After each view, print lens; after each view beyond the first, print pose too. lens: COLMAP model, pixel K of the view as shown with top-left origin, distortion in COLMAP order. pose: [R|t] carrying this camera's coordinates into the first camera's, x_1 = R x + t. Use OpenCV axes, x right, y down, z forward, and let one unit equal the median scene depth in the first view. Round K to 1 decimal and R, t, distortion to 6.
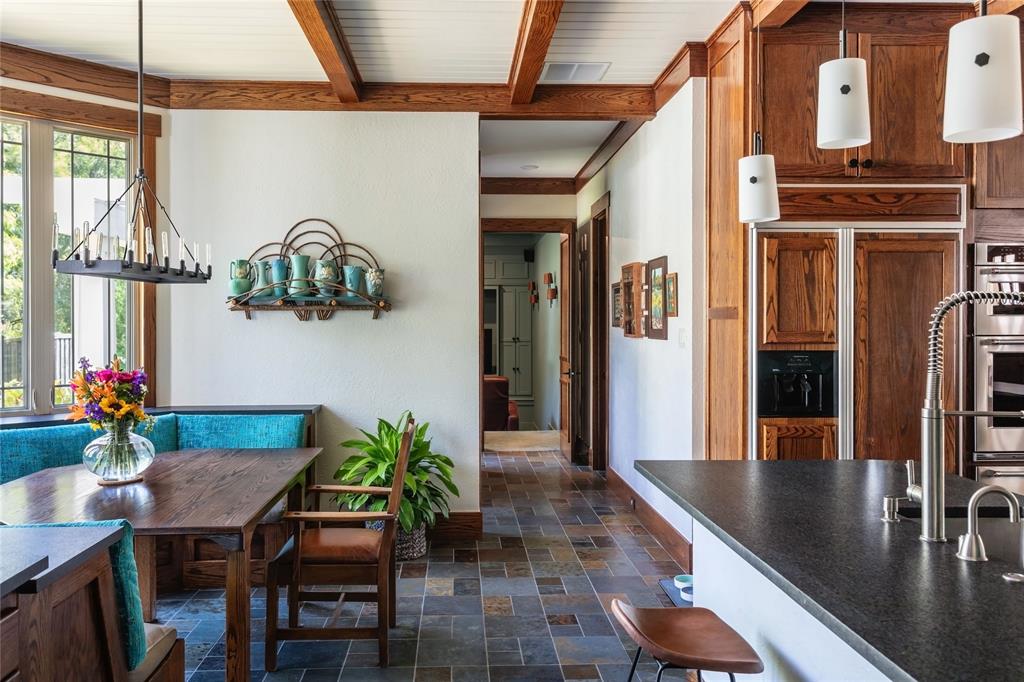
lens RADIAL K [[852.3, 0, 507.8], [0, 852.3, 337.7], [0, 0, 1]] dist [-0.005878, -0.002773]
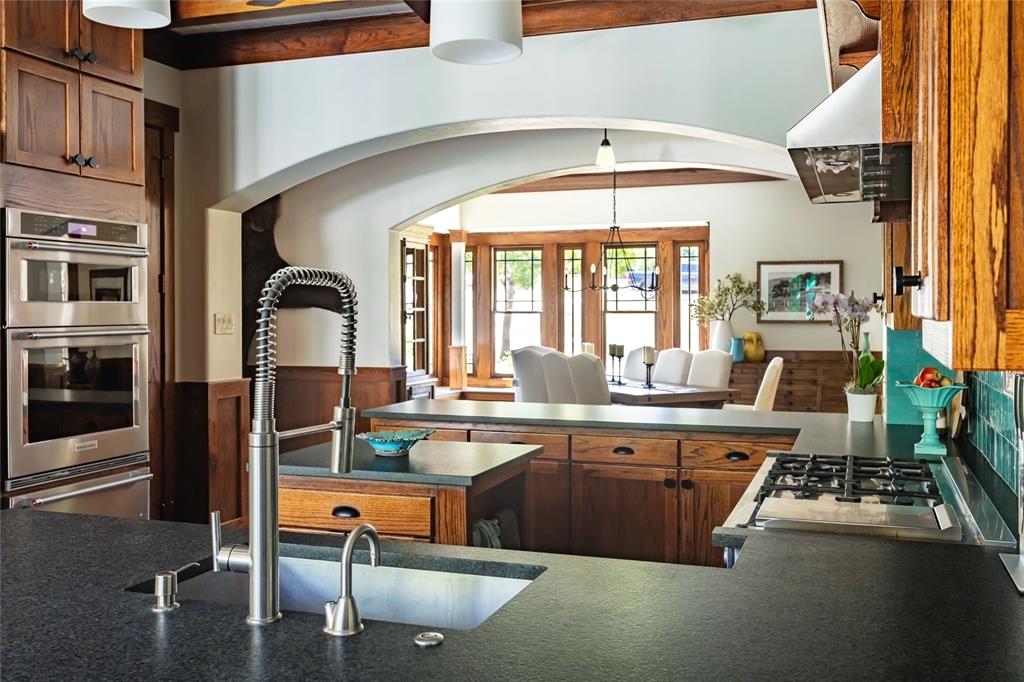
lens RADIAL K [[957.5, 0, 529.6], [0, 957.5, 315.8], [0, 0, 1]] dist [0.007080, 0.000000]
pose [[0.387748, -0.003605, 0.921758, -0.129967], [0.015991, 0.999868, -0.002816, -0.006575], [-0.921627, 0.015831, 0.387754, 0.446399]]
